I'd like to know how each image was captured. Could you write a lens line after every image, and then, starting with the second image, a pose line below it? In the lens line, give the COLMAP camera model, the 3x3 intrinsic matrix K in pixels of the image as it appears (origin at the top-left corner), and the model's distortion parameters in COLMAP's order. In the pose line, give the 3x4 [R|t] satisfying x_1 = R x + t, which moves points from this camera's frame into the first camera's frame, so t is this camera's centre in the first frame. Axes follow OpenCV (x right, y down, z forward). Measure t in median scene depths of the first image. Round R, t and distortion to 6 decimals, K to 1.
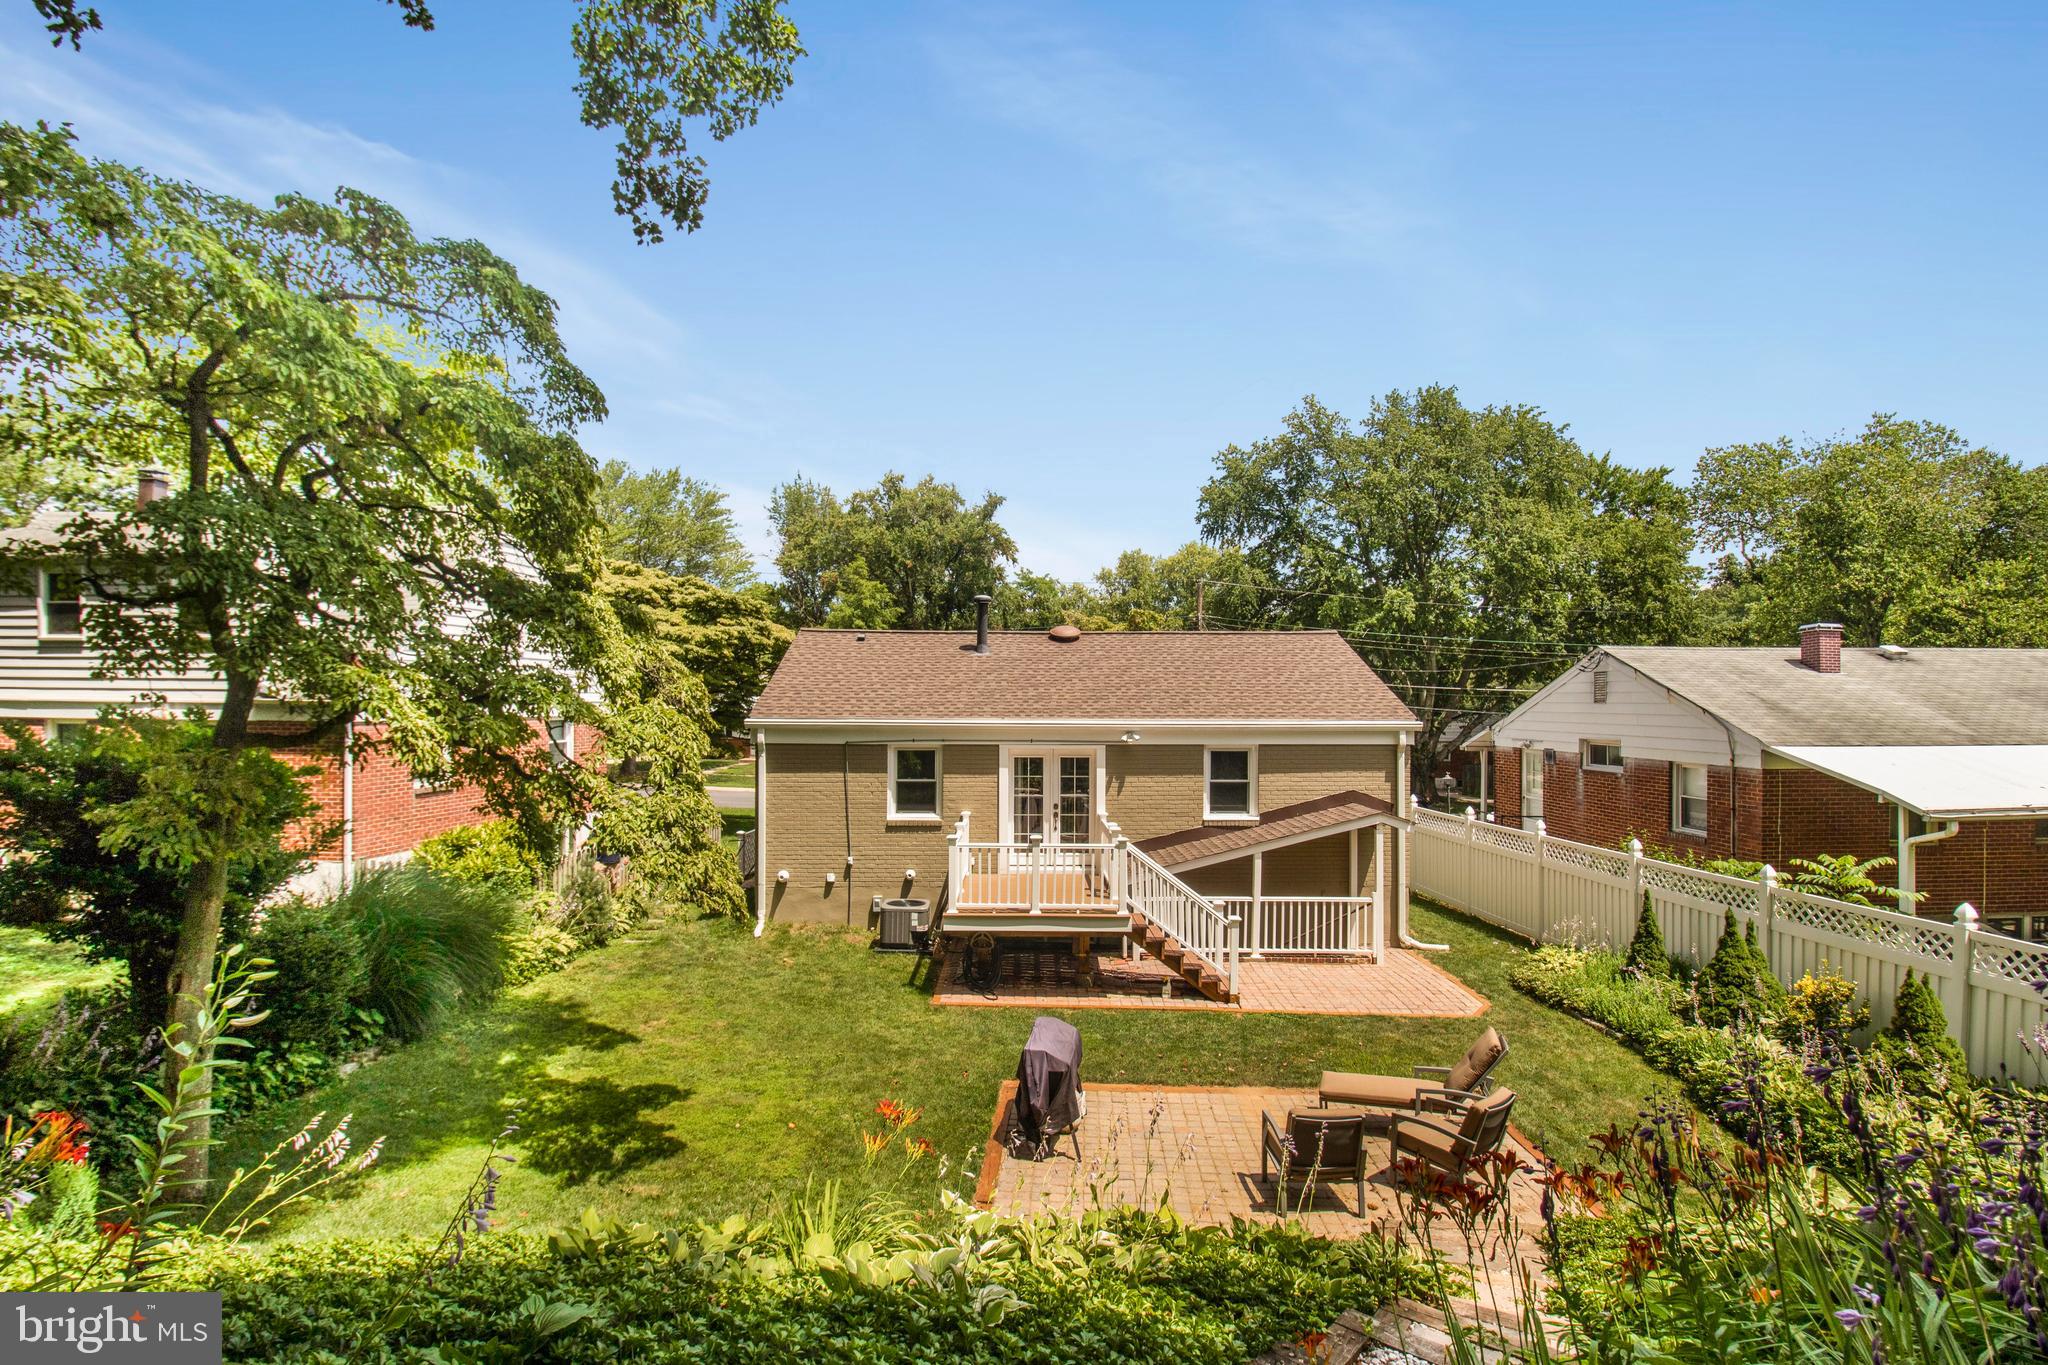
lens RADIAL K [[984.7, 0, 1031.4], [0, 984.7, 700.2], [0, 0, 1]] dist [0.003214, -0.016160]
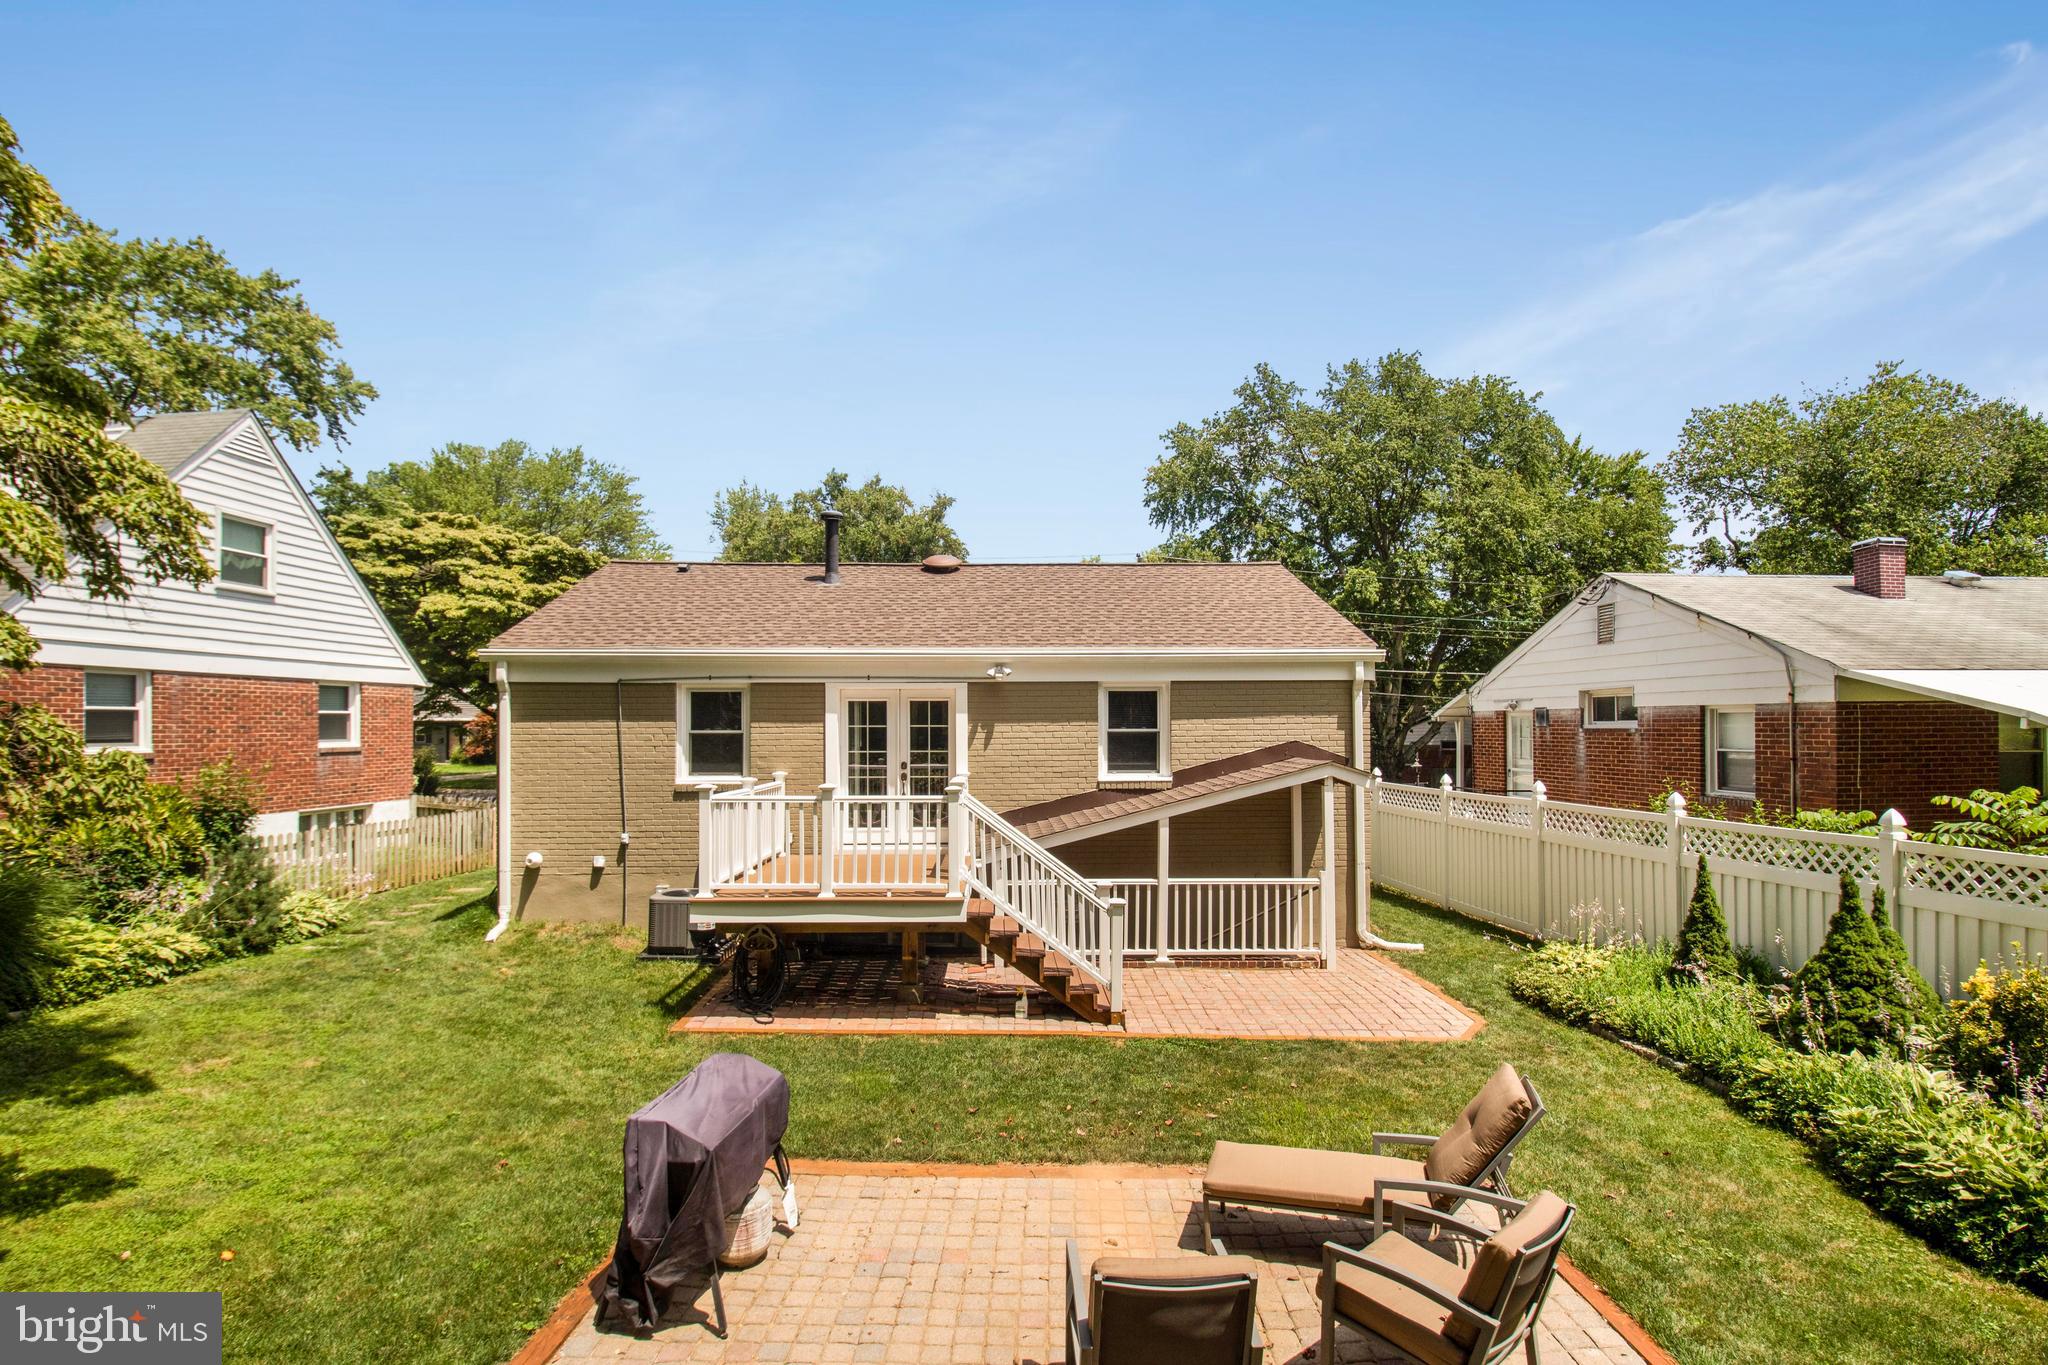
lens RADIAL K [[966.5, 0, 1020.9], [0, 966.5, 716.8], [0, 0, 1]] dist [-0.000190, -0.013747]
pose [[0.999882, -0.007242, 0.013530, 0.106701], [0.007388, 0.999914, -0.010811, 0.080474], [-0.013450, 0.010910, 0.999850, 0.261461]]
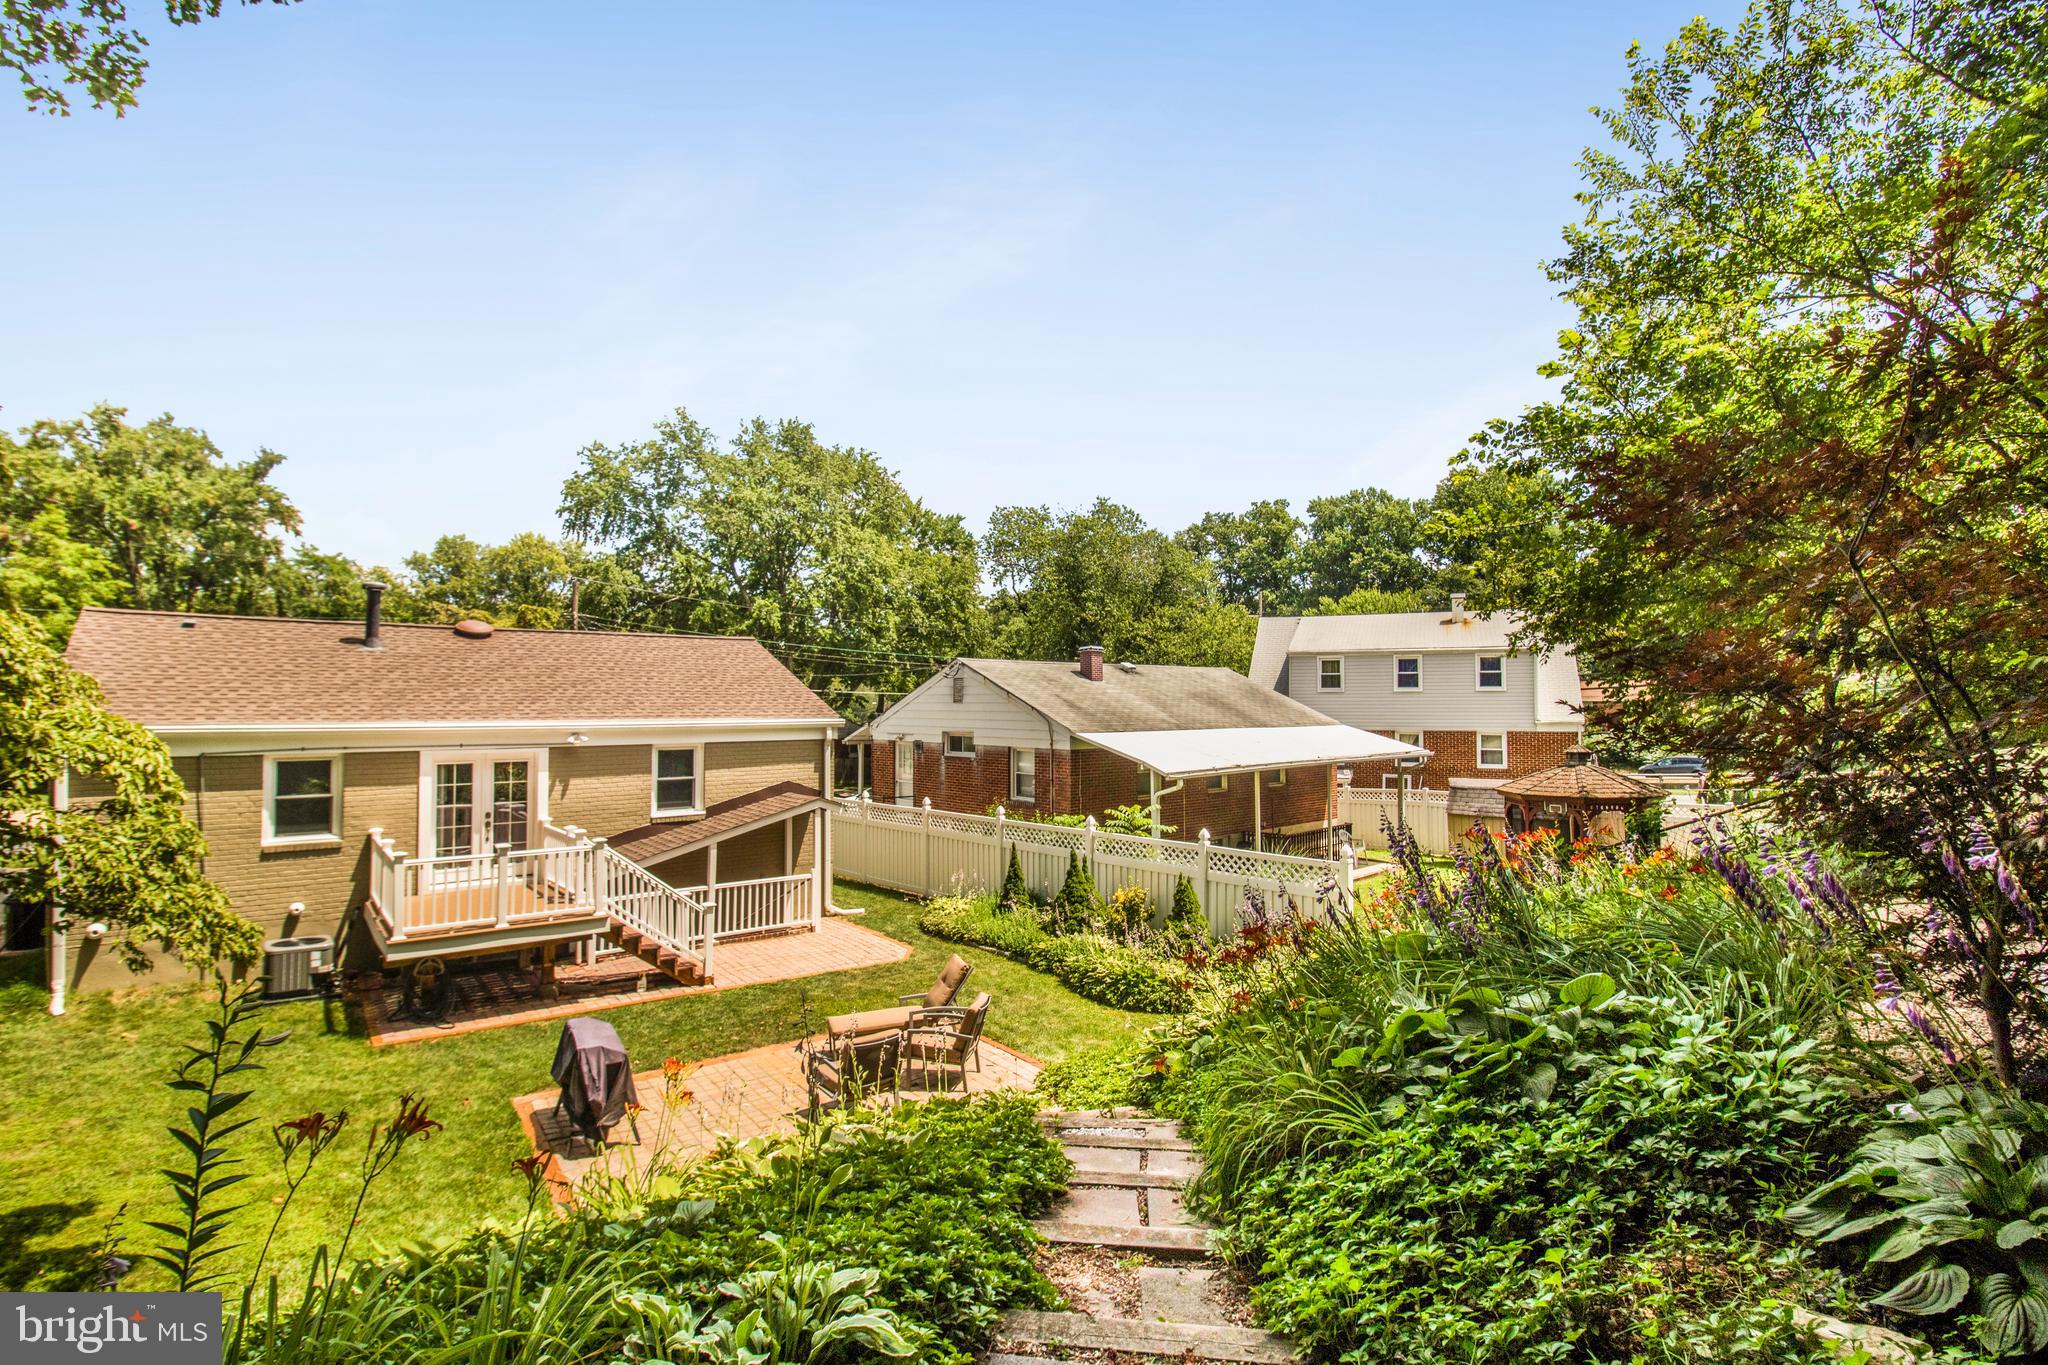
lens RADIAL K [[959.6, 0, 1023.9], [0, 959.6, 675.9], [0, 0, 1]] dist [0.002570, -0.014532]
pose [[0.786828, 0.014725, 0.616997, -0.140273], [0.001761, 0.999658, -0.026104, 0.000673], [-0.617170, 0.021627, 0.786533, -0.029594]]
